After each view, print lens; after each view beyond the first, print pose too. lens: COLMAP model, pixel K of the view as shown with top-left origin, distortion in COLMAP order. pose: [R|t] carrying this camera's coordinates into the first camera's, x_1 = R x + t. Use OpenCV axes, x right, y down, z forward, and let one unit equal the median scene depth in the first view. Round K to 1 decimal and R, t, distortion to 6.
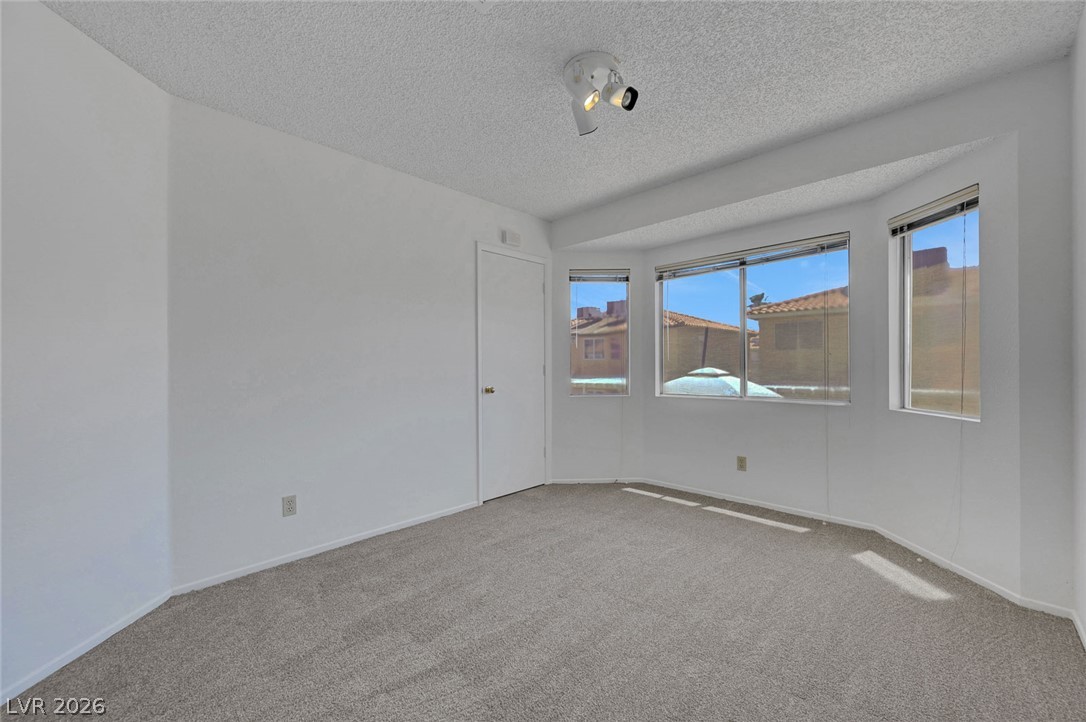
lens RADIAL K [[439.9, 0, 542.1], [0, 439.9, 362.5], [0, 0, 1]] dist [-0.000031, 0.000337]
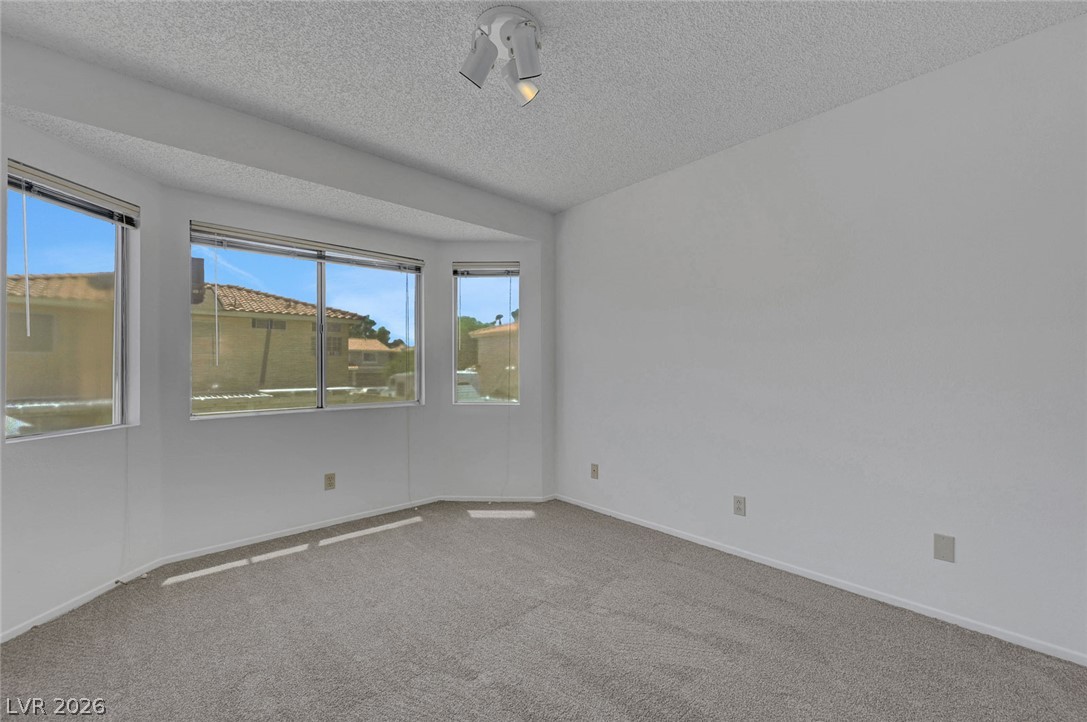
lens RADIAL K [[440.3, 0, 541.2], [0, 440.3, 366.3], [0, 0, 1]] dist [-0.000031, 0.000337]
pose [[0.039409, 0.013079, 0.999138, -0.462064], [0.000151, 0.999914, -0.013095, 0.008665], [-0.999223, 0.000667, 0.039403, 0.578845]]
